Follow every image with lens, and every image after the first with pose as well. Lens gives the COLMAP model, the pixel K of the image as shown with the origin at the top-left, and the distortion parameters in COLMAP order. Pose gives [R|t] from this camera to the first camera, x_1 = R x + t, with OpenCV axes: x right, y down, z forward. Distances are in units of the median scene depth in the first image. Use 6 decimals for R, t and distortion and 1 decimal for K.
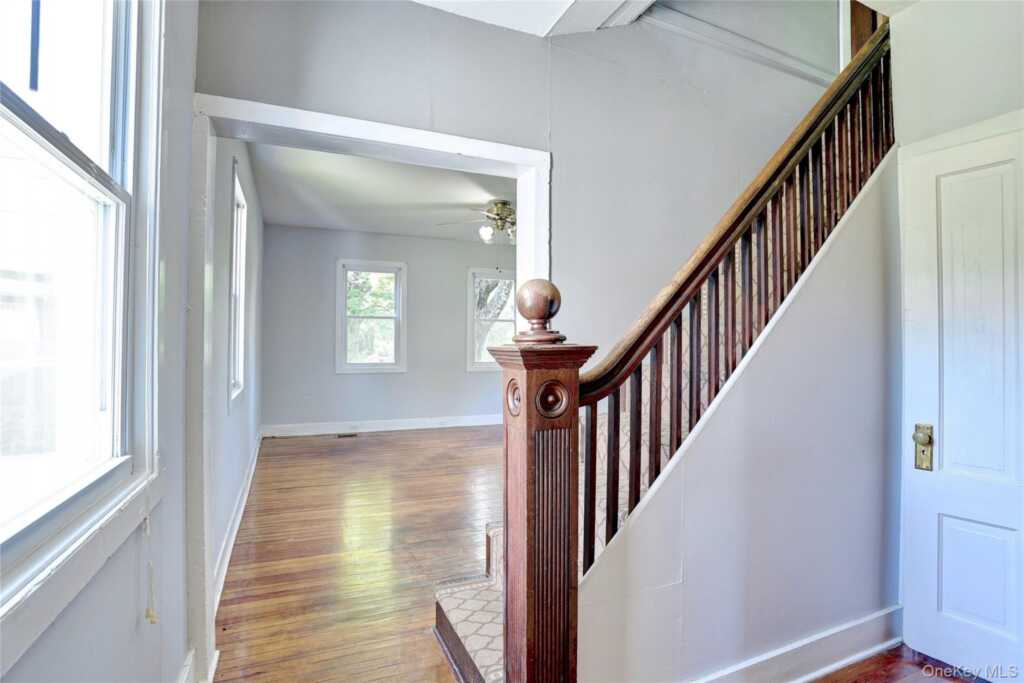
lens RADIAL K [[491.9, 0, 508.4], [0, 491.9, 340.1], [0, 0, 1]] dist [-0.092239, 0.036655]
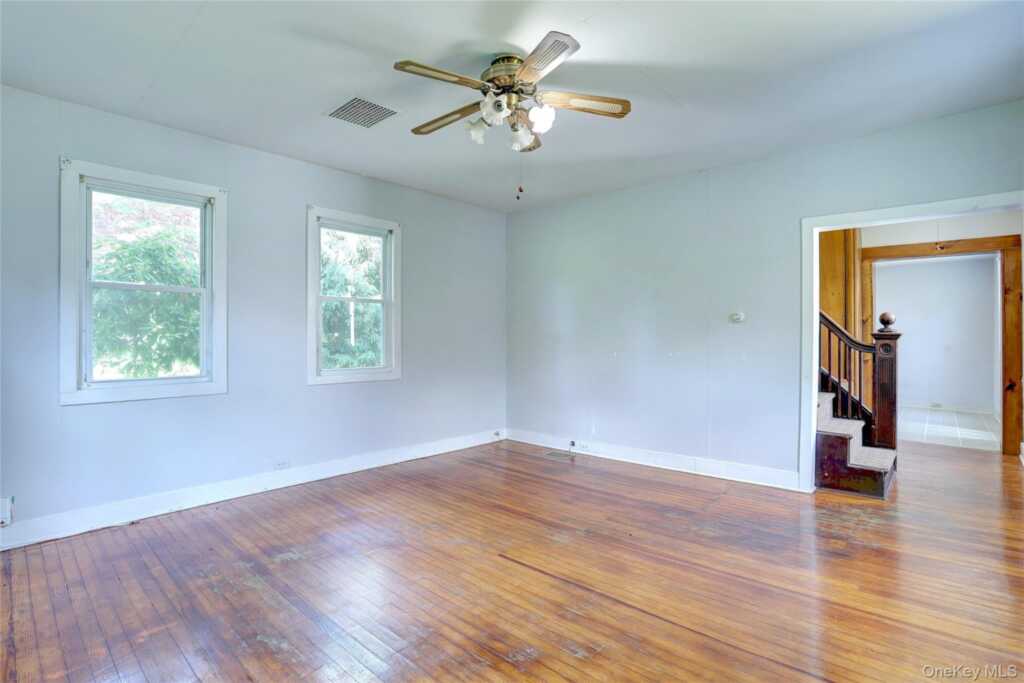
lens RADIAL K [[499.5, 0, 514.2], [0, 499.5, 337.2], [0, 0, 1]] dist [-0.089618, 0.038936]
pose [[-0.403034, -0.010682, 0.915123, -0.379933], [-0.001476, 0.999938, 0.011022, 0.003331], [-0.915184, 0.003091, -0.403025, 0.934180]]
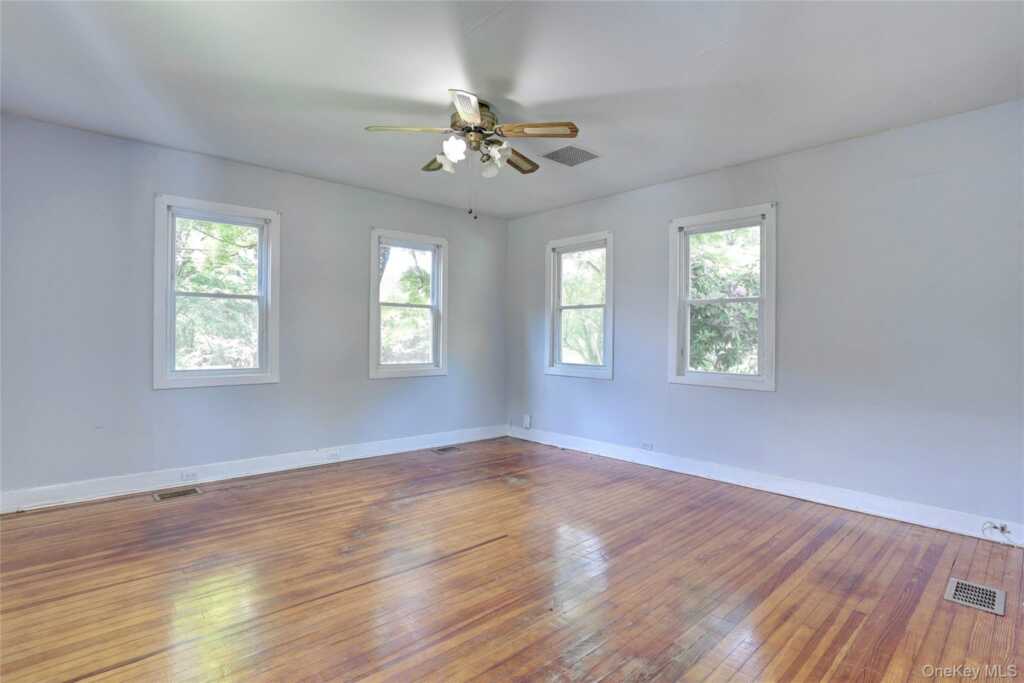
lens RADIAL K [[499.5, 0, 514.2], [0, 499.5, 337.2], [0, 0, 1]] dist [-0.089618, 0.038936]
pose [[0.949871, -0.002822, 0.312629, -0.120190], [0.001297, 0.999986, 0.005086, 0.003136], [-0.312639, -0.004426, 0.949862, 0.304468]]
